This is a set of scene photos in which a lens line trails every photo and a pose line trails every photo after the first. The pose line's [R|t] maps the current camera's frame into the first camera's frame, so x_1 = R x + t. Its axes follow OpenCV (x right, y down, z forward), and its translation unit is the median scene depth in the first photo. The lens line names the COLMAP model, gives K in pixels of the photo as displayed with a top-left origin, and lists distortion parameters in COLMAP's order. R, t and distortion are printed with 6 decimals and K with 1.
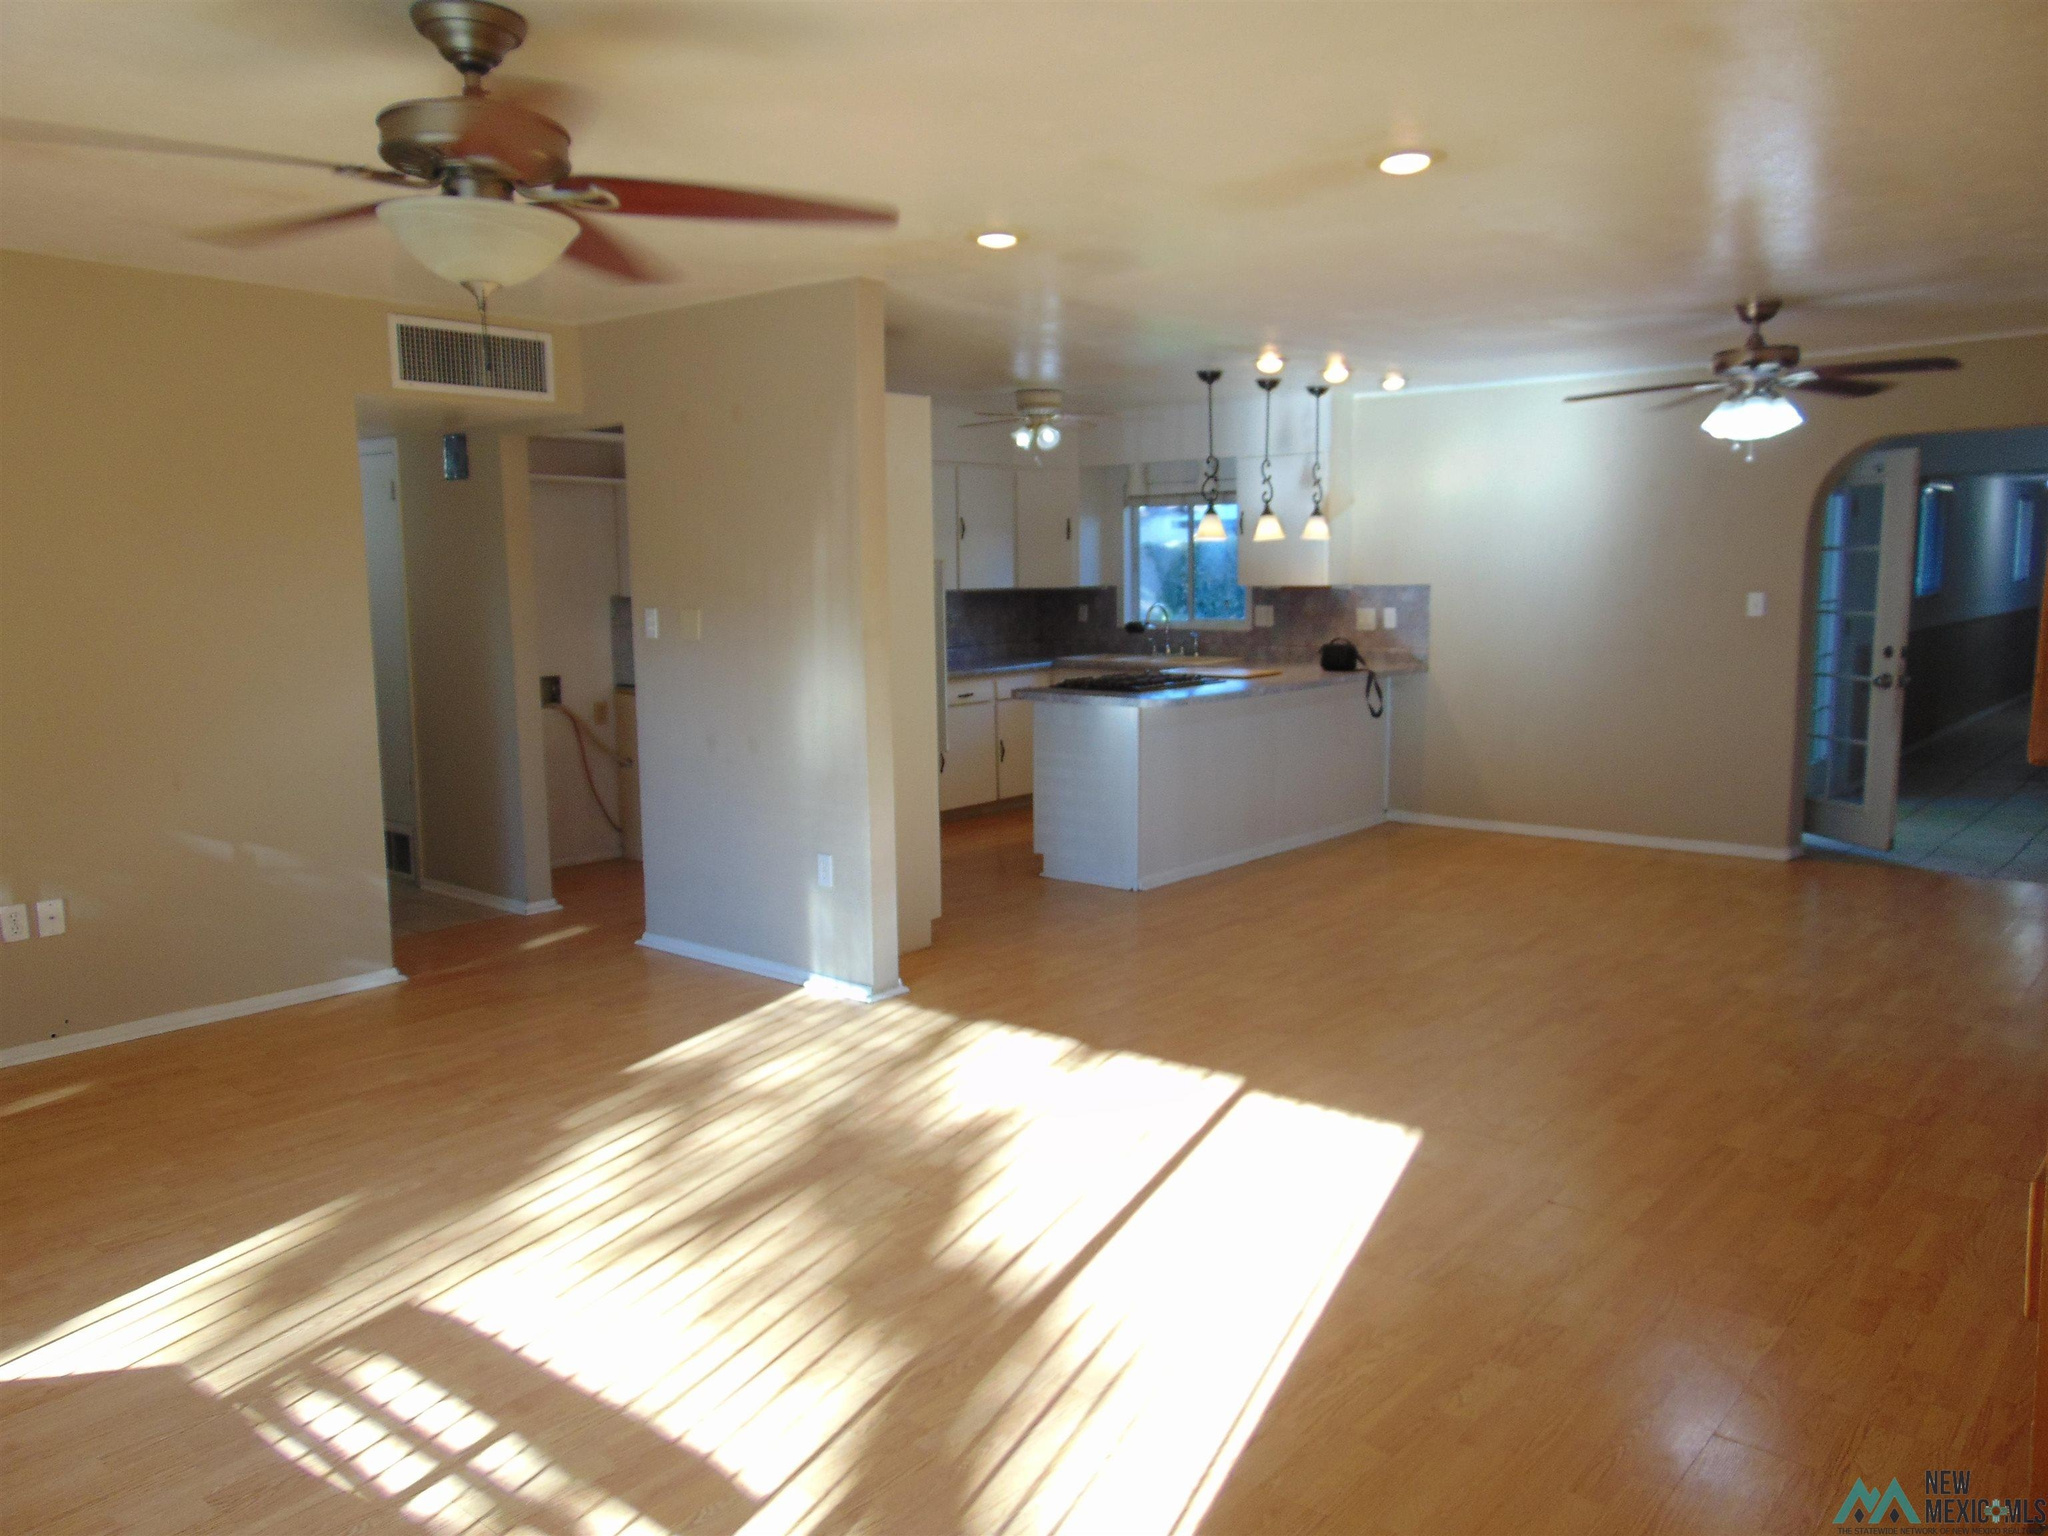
lens RADIAL K [[1524.2, 0, 1024.0], [0, 1524.2, 768.0], [0, 0, 1]] dist [-0.066656, 0.112037]
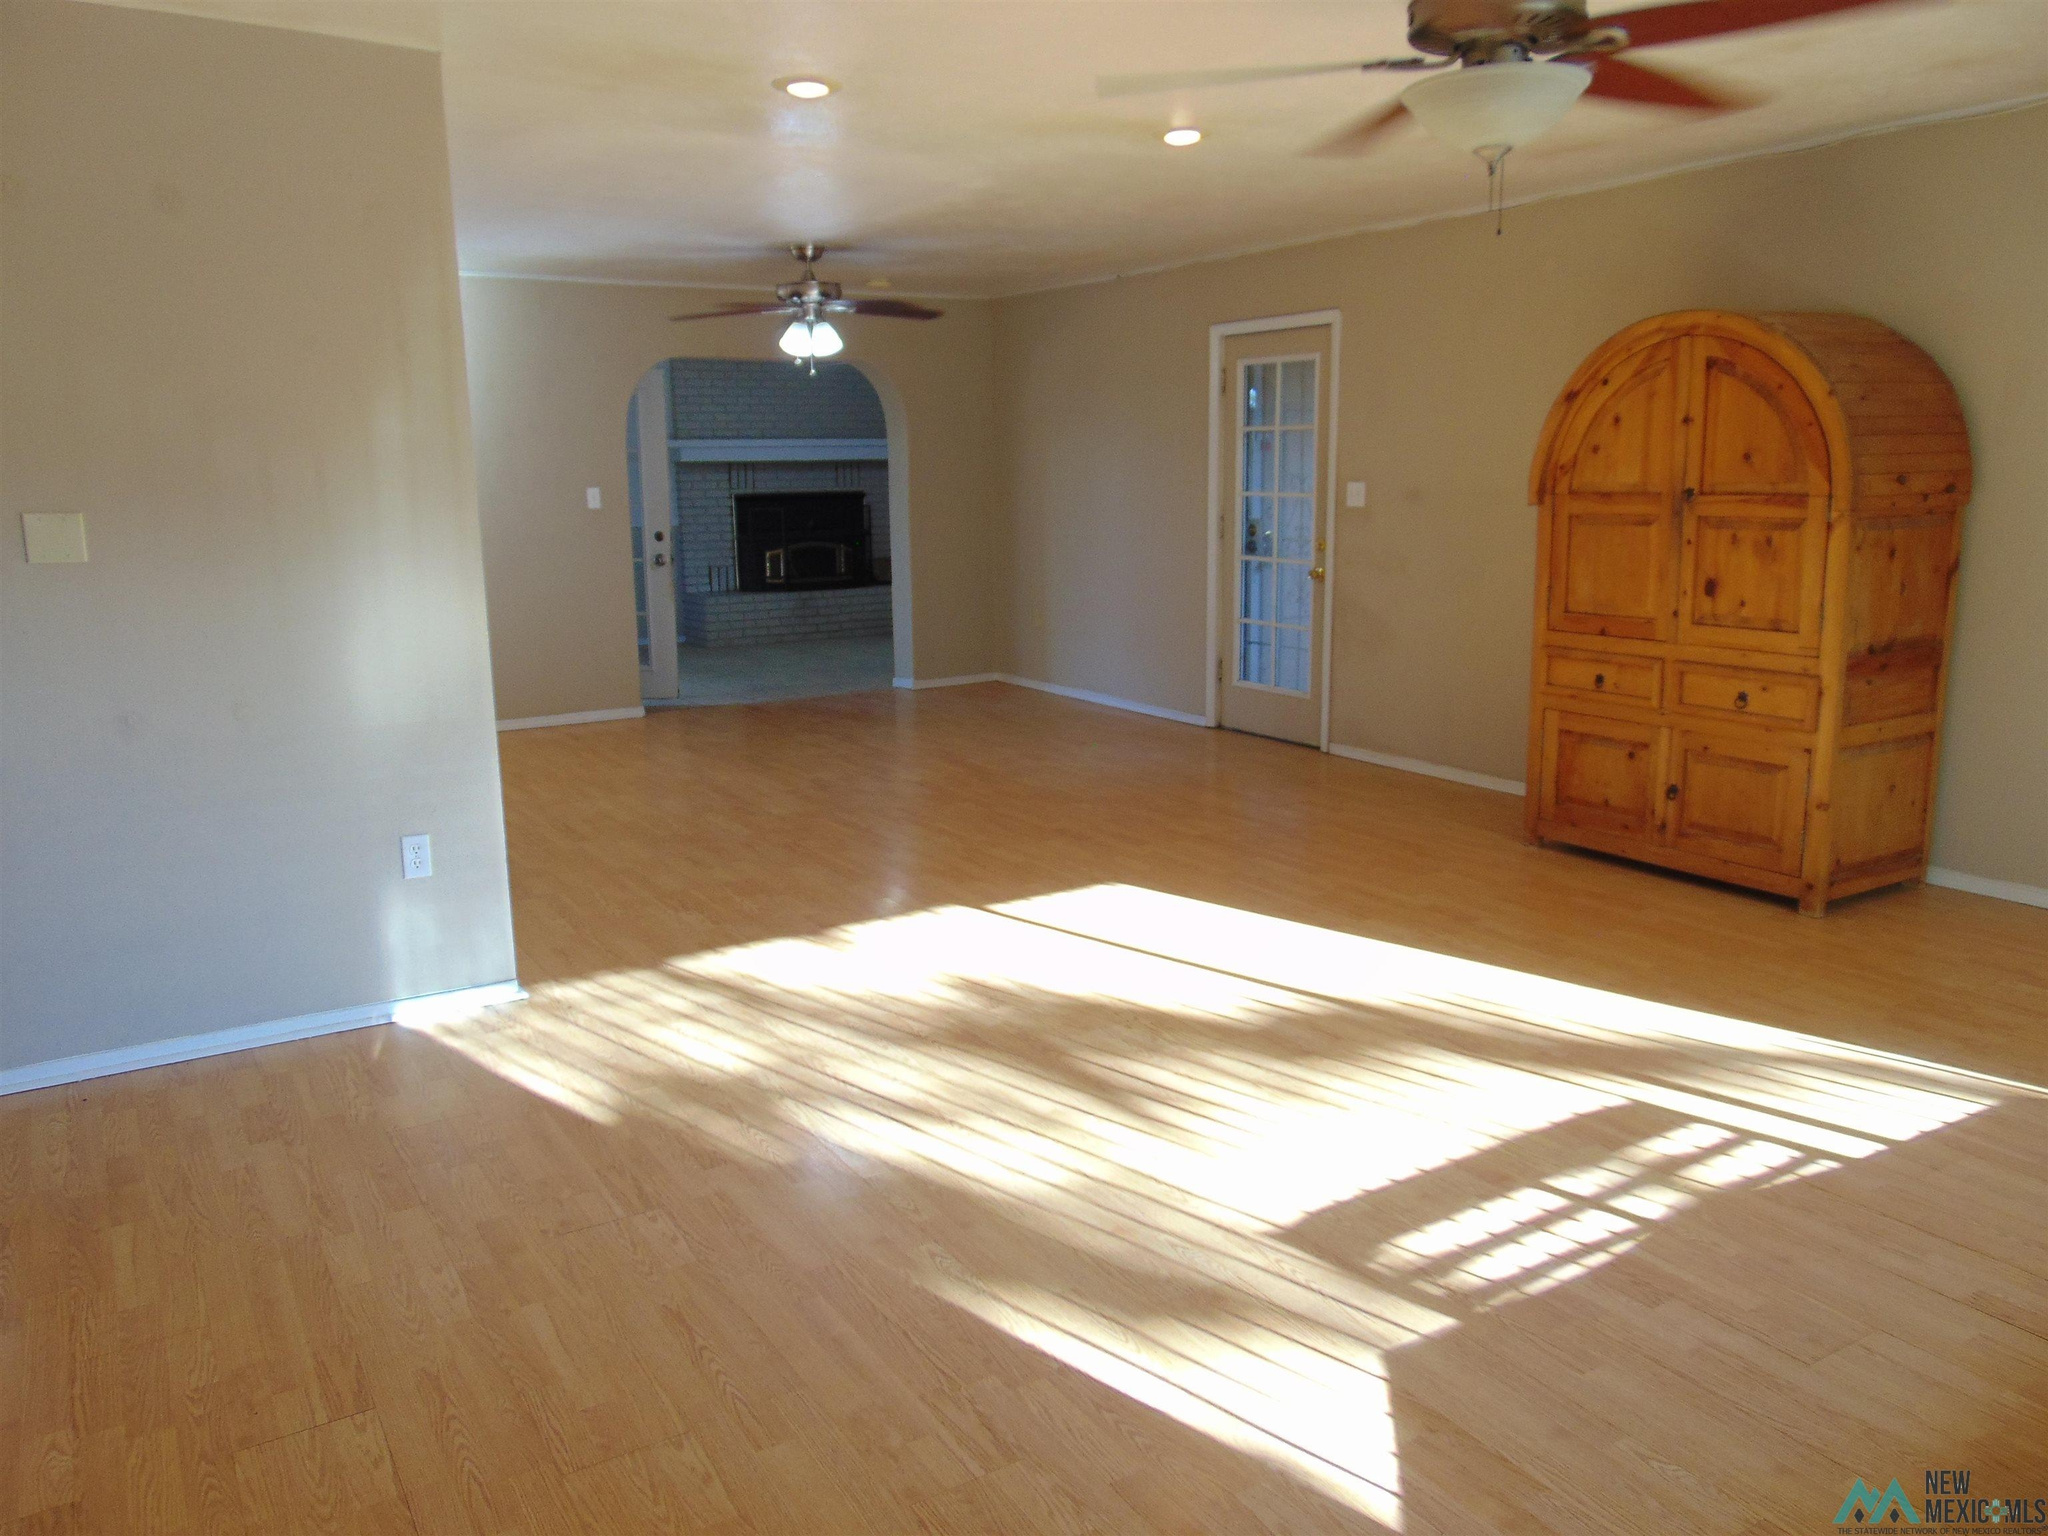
lens RADIAL K [[1515.2, 0, 1024.0], [0, 1515.2, 768.0], [0, 0, 1]] dist [-0.005914, -0.001930]
pose [[0.310802, -0.178824, 0.933501, -0.904365], [0.130142, 0.980898, 0.144574, -0.055217], [-0.941523, 0.076554, 0.328138, 0.586604]]
